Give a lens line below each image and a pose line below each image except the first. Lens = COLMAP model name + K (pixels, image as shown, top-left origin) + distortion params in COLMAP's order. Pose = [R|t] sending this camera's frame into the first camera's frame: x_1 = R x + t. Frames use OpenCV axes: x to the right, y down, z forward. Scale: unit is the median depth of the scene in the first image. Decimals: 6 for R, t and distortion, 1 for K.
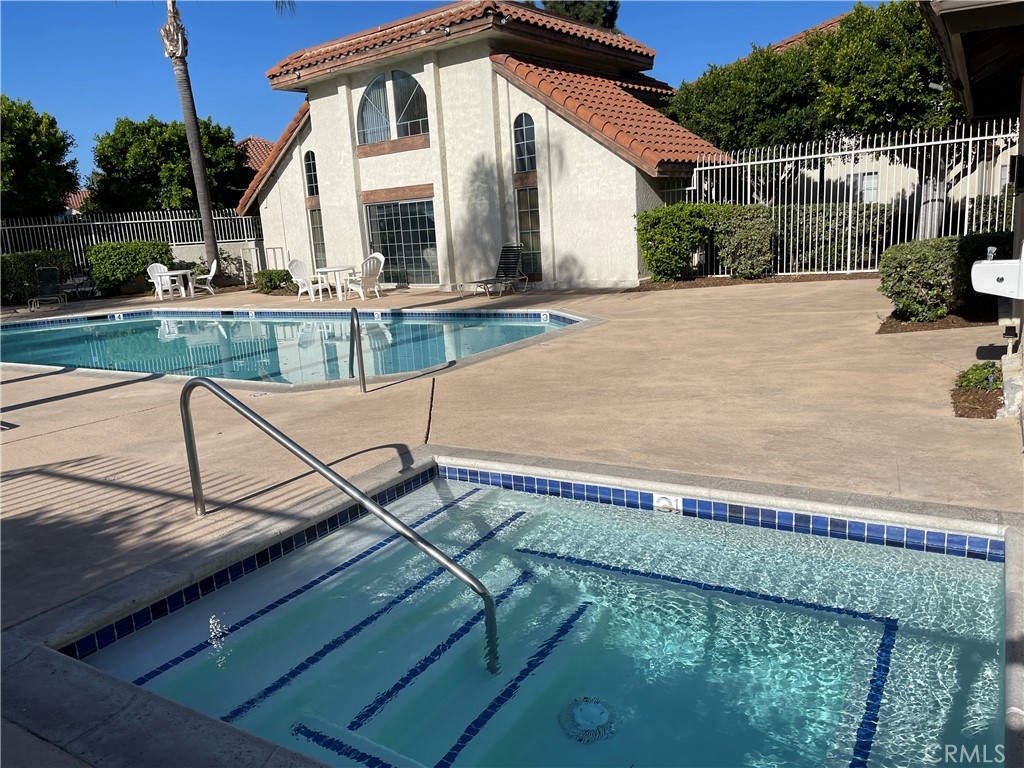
lens RADIAL K [[747.6, 0, 512.2], [0, 747.6, 380.5], [0, 0, 1]] dist [0.034050, -0.020885]
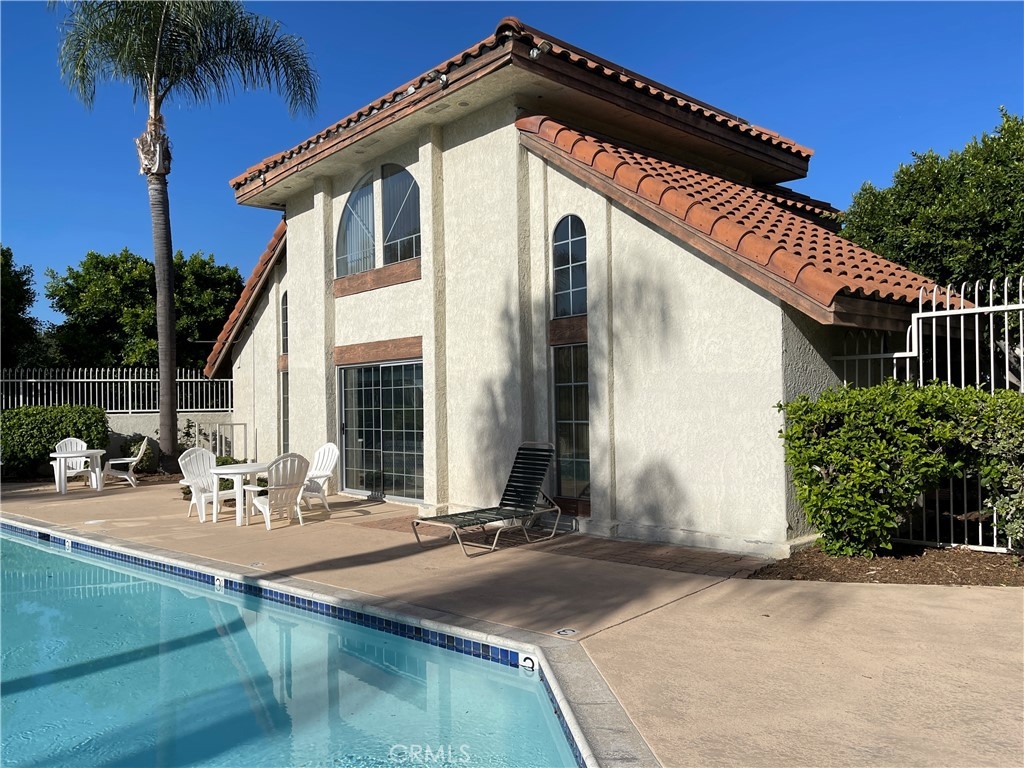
lens RADIAL K [[747.6, 0, 514.3], [0, 747.6, 390.8], [0, 0, 1]] dist [0.034050, -0.020885]
pose [[0.984595, 0.043629, -0.169322, 0.068446], [-0.078831, 0.975132, -0.207131, -0.102325], [0.156074, 0.217288, 0.963549, 0.448524]]
